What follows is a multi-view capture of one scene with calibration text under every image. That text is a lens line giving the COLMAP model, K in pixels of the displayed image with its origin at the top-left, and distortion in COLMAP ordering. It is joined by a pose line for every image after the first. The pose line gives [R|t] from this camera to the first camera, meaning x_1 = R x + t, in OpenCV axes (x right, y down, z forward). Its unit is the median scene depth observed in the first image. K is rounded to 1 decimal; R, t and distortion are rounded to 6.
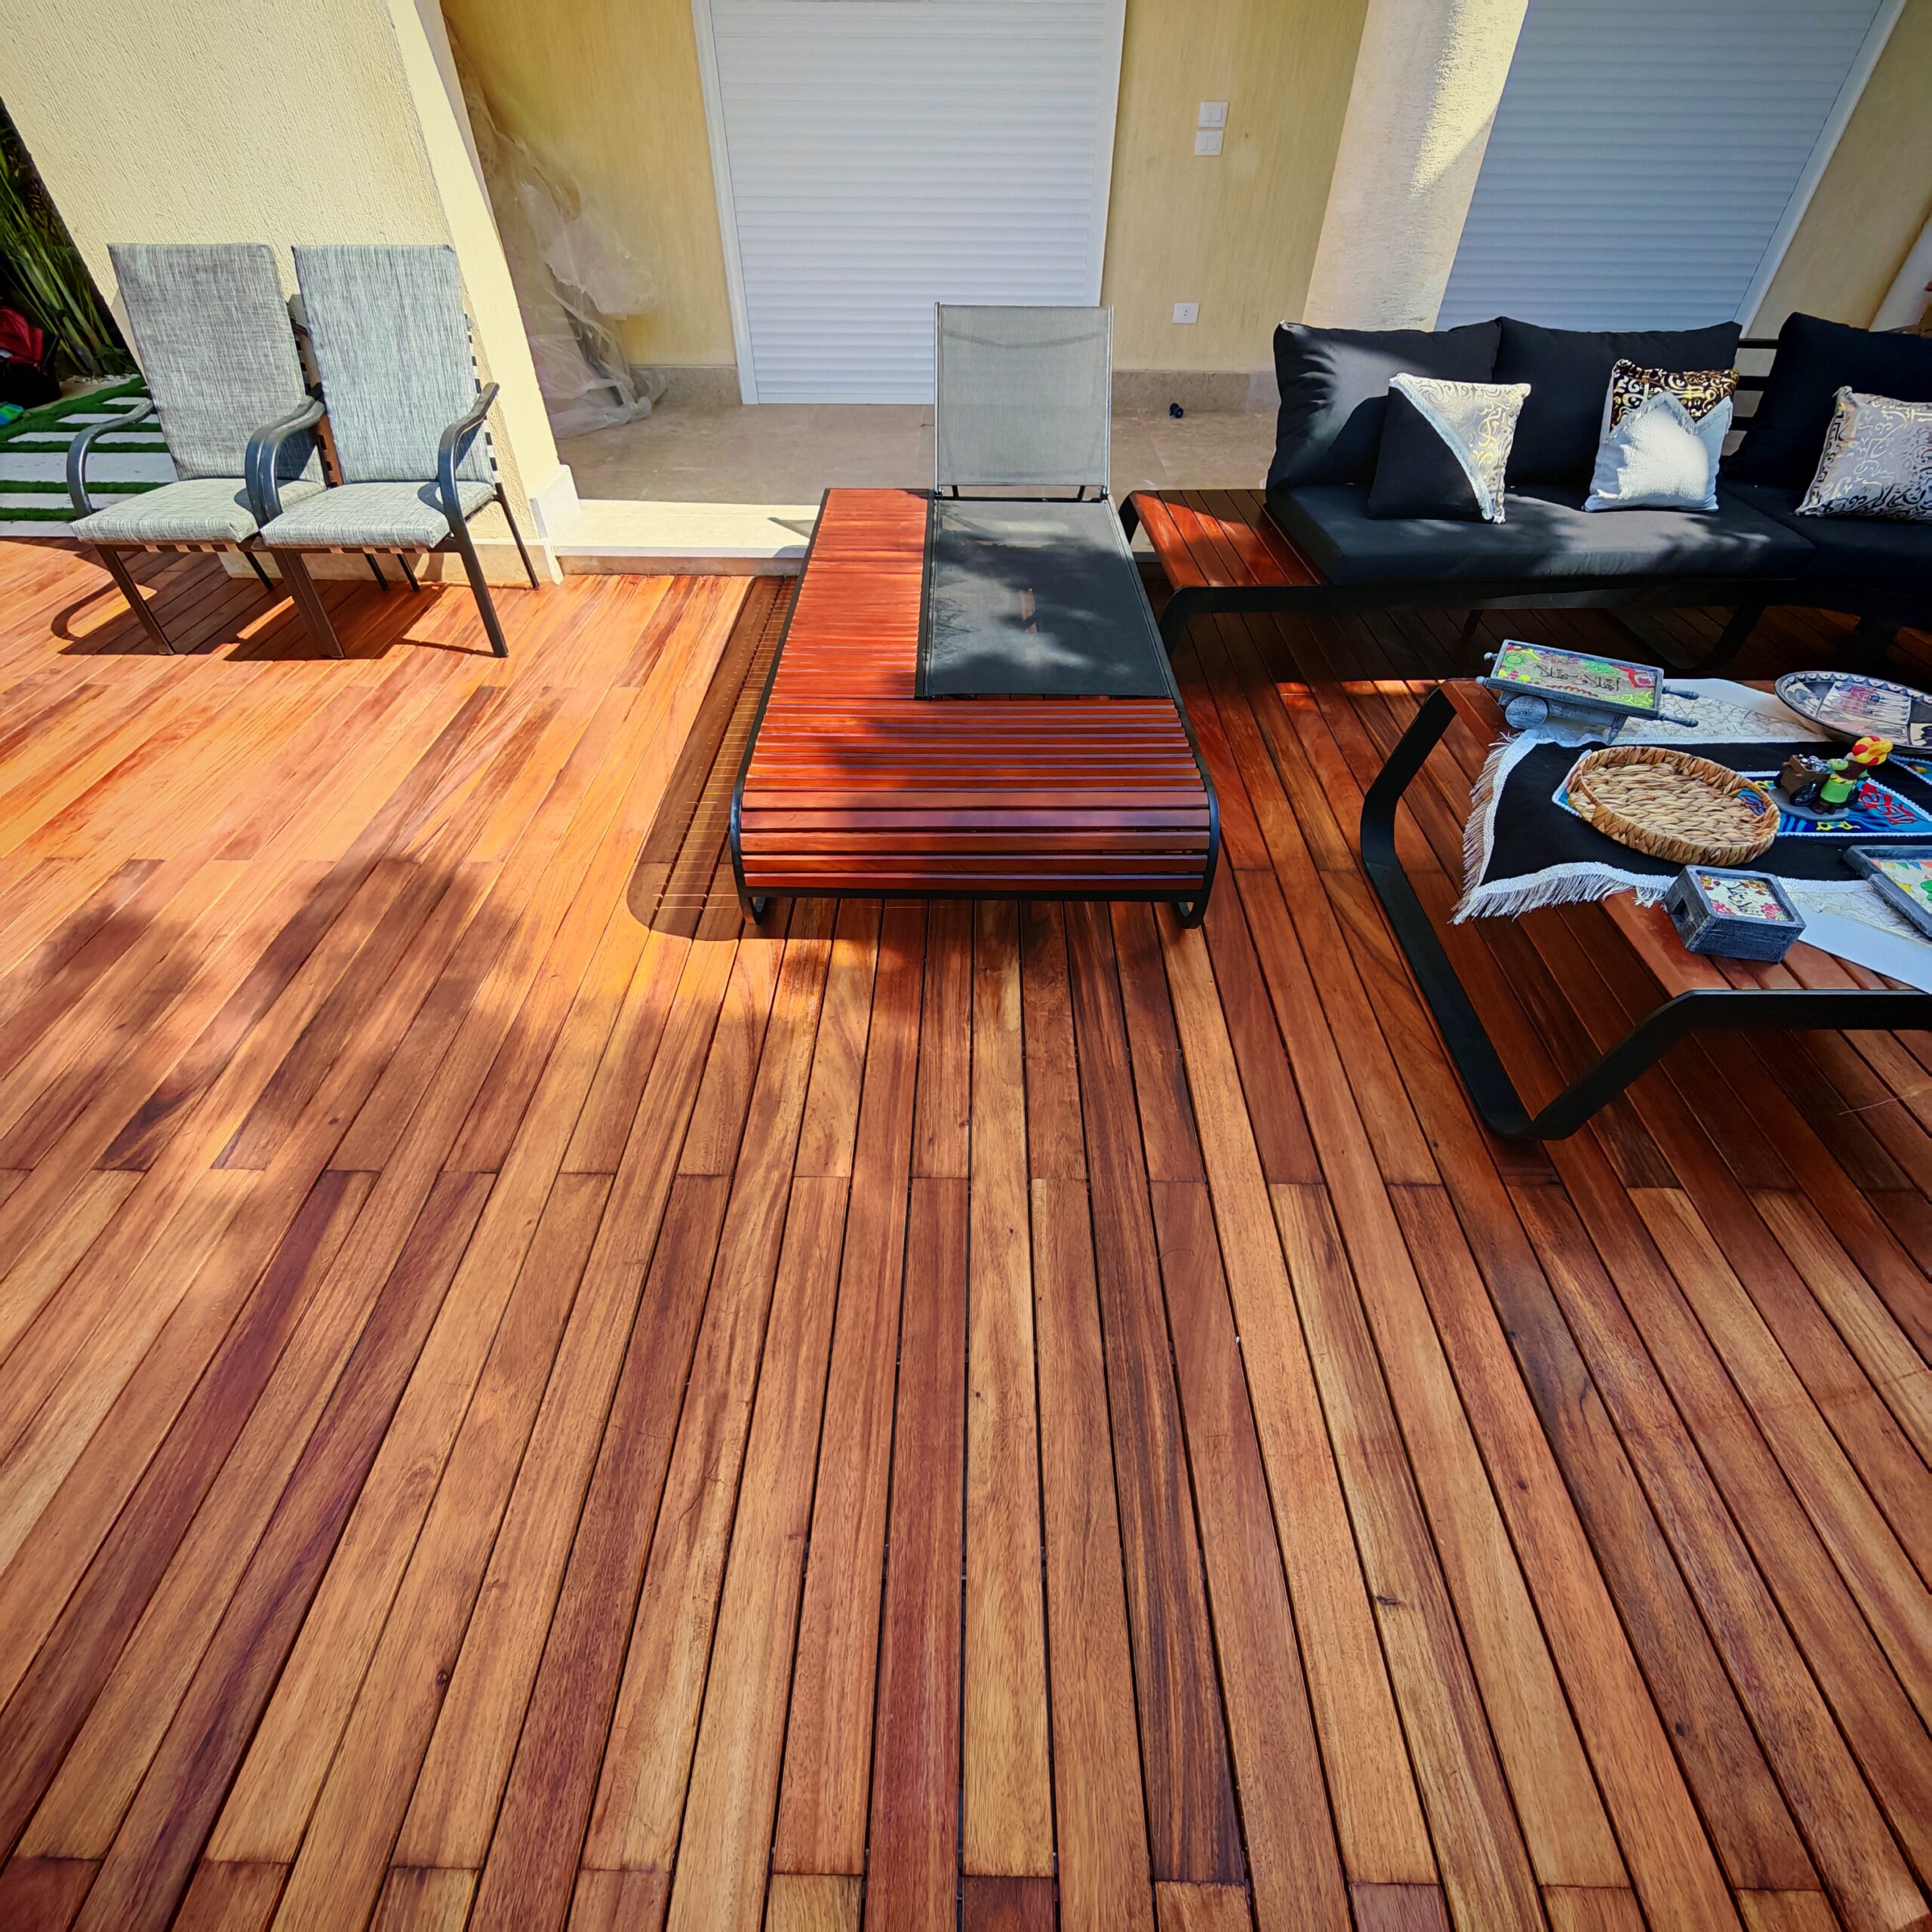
lens RADIAL K [[965.3, 0, 966.0], [0, 965.3, 966.0], [0, 0, 1]] dist [-0.002418, 0.000017]
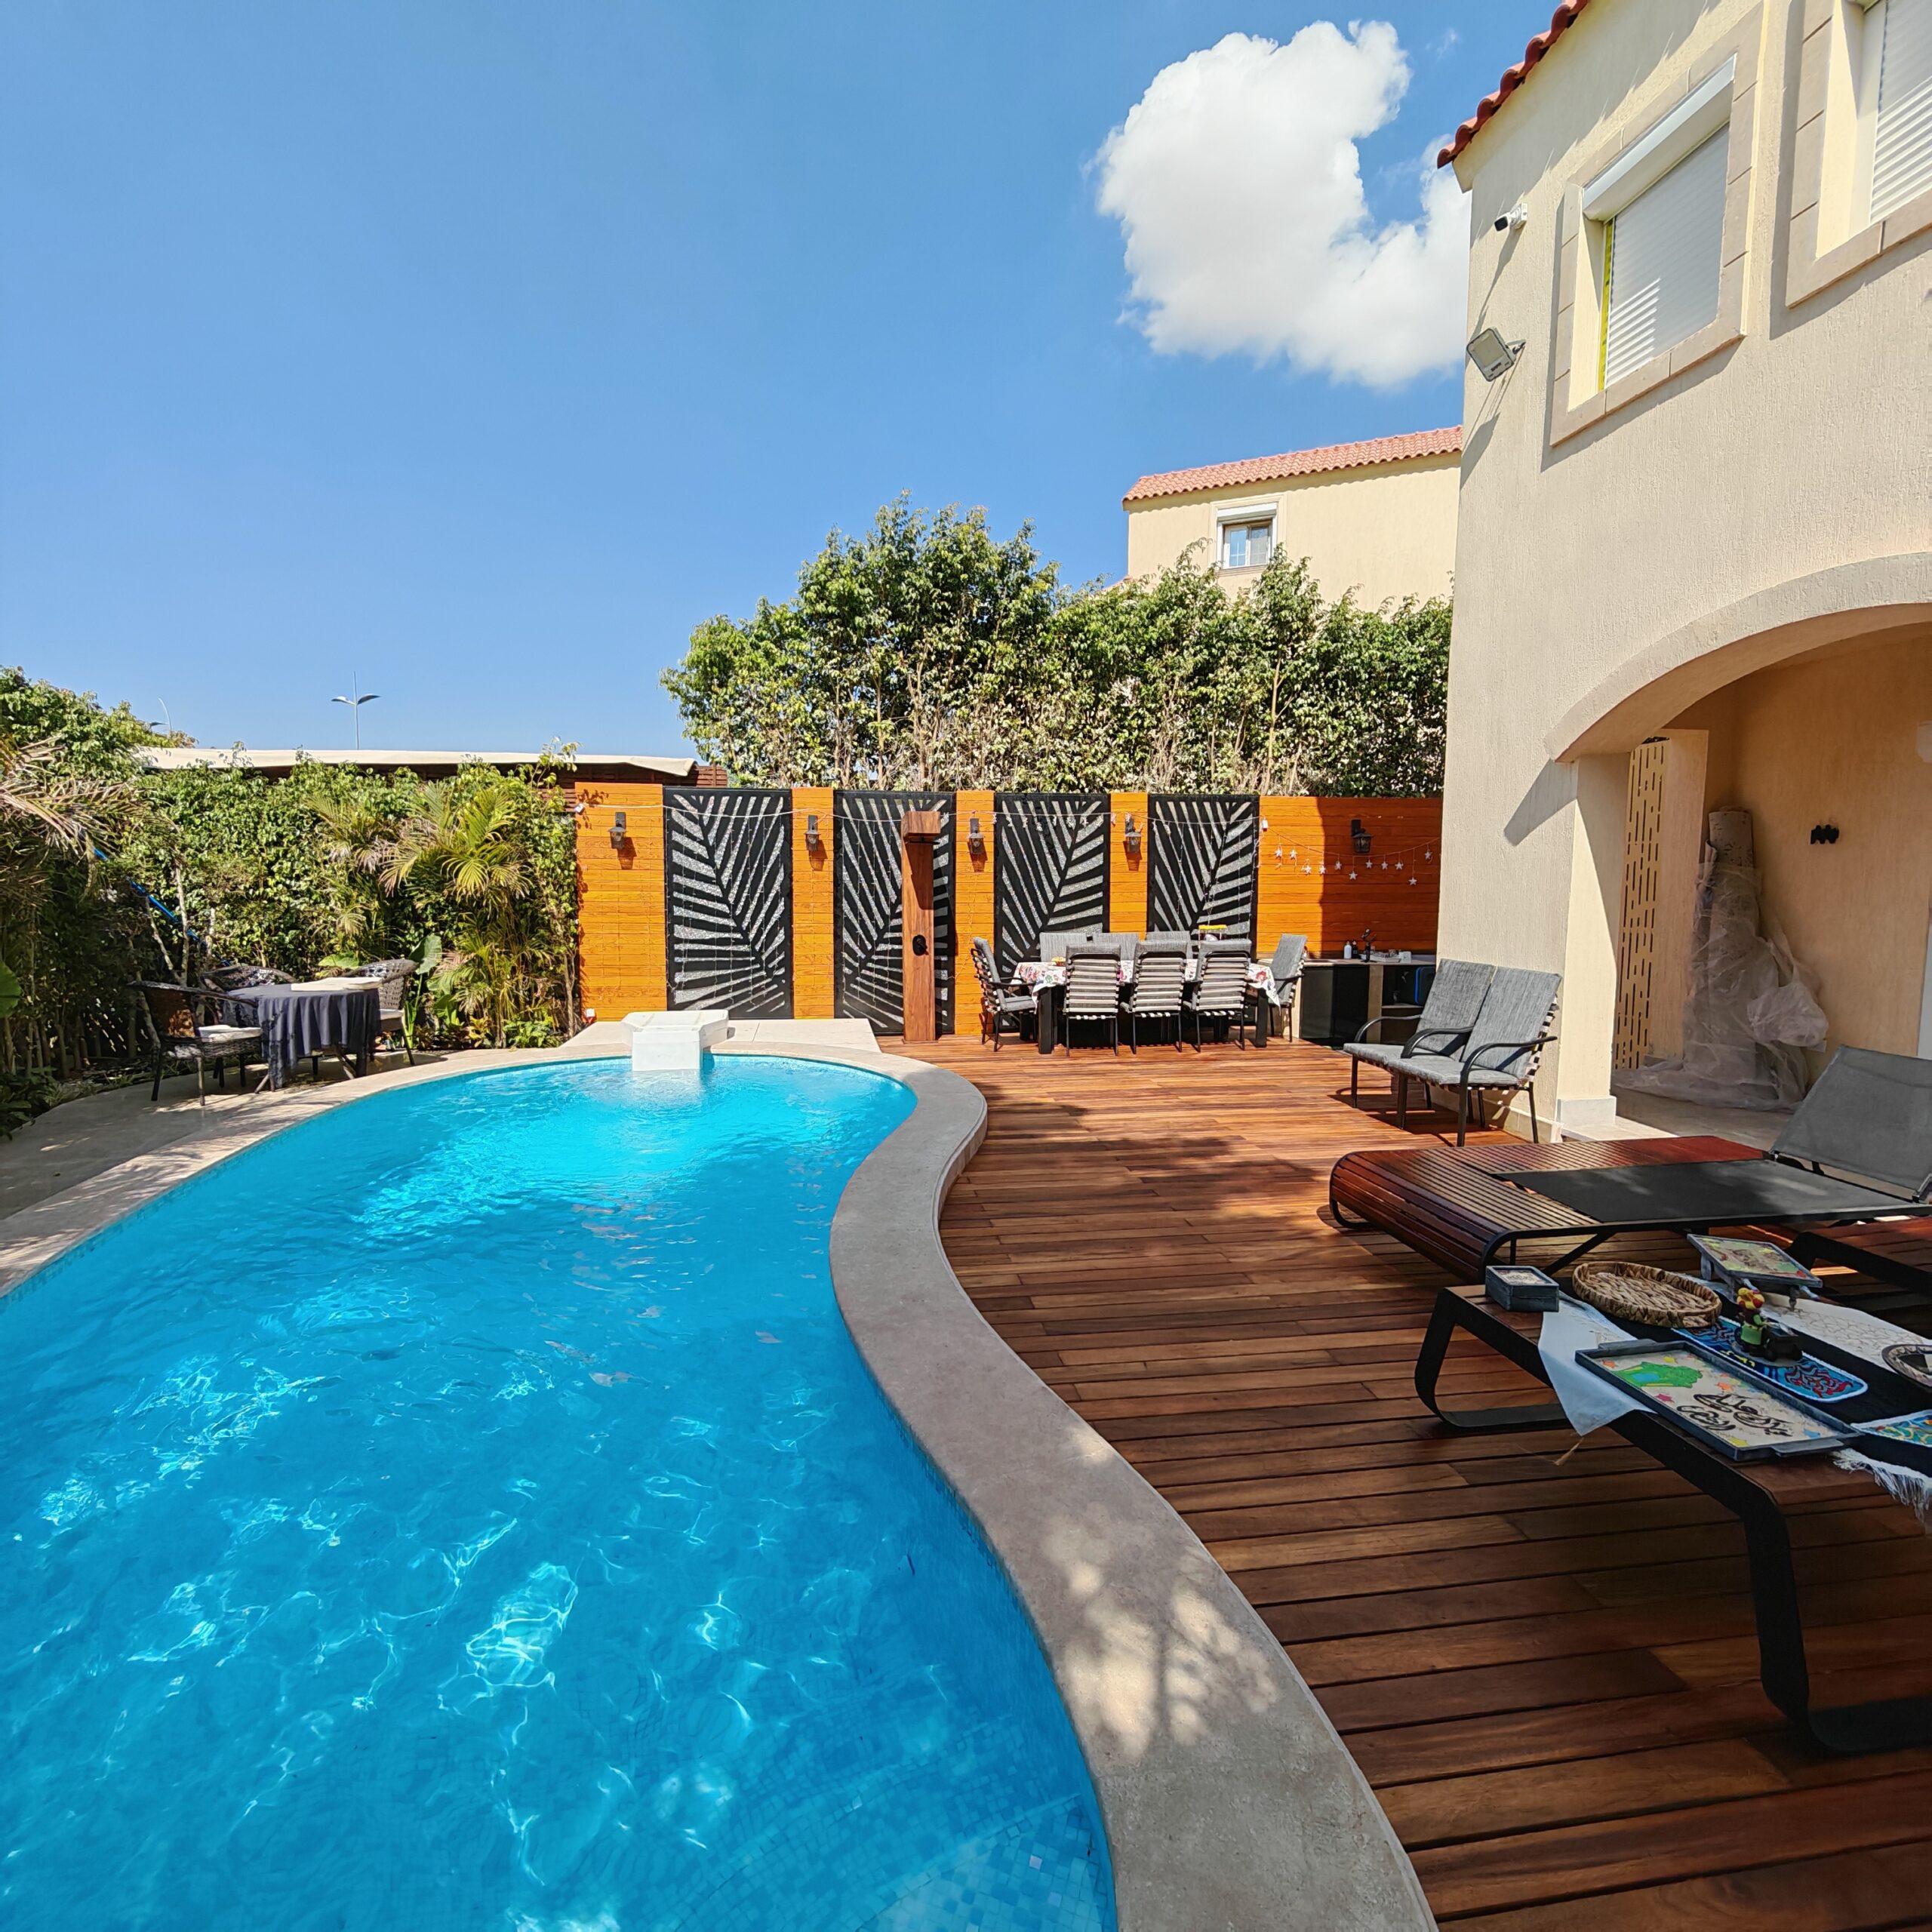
lens RADIAL K [[965.3, 0, 966.0], [0, 965.3, 966.0], [0, 0, 1]] dist [-0.002418, 0.000017]
pose [[0.166456, 0.083324, -0.982522, 1.572469], [-0.679234, 0.732006, -0.052995, 0.199285], [0.714796, 0.676184, 0.178443, -0.278171]]
